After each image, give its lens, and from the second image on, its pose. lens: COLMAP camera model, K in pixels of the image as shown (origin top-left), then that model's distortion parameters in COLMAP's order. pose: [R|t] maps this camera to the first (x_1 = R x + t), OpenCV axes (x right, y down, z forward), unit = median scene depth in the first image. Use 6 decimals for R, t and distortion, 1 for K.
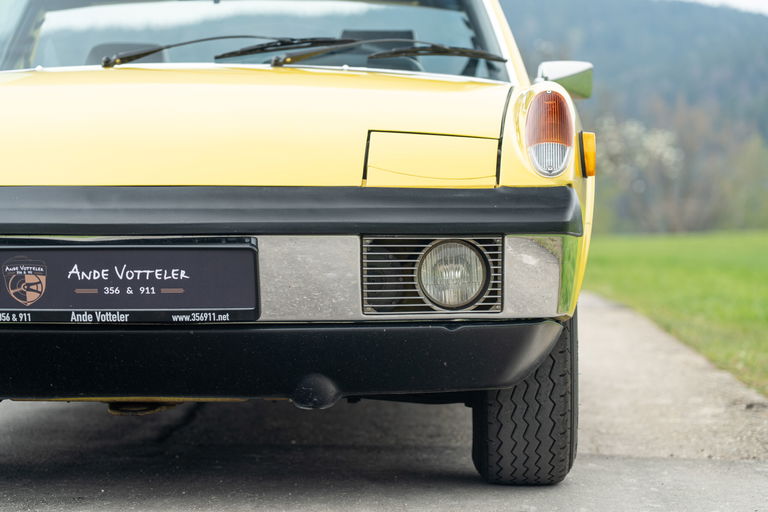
lens RADIAL K [[2261.2, 0, 382.5], [0, 2261.2, 255.2], [0, 0, 1]] dist [-0.047895, 0.000000]
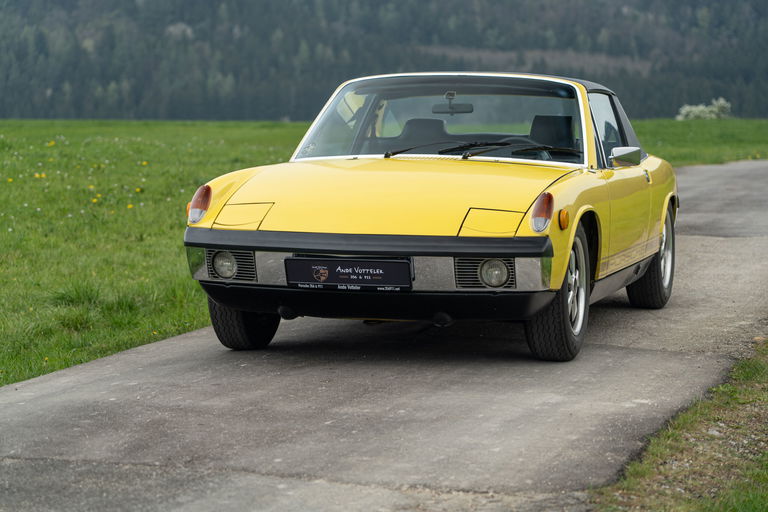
lens RADIAL K [[2261.2, 0, 385.5], [0, 2261.2, 255.8], [0, 0, 1]] dist [-0.047895, 0.000000]
pose [[0.972954, 0.027299, -0.229381, 0.483152], [-0.013179, 0.997935, 0.062864, -0.163971], [0.230624, -0.058141, 0.971304, -1.403946]]
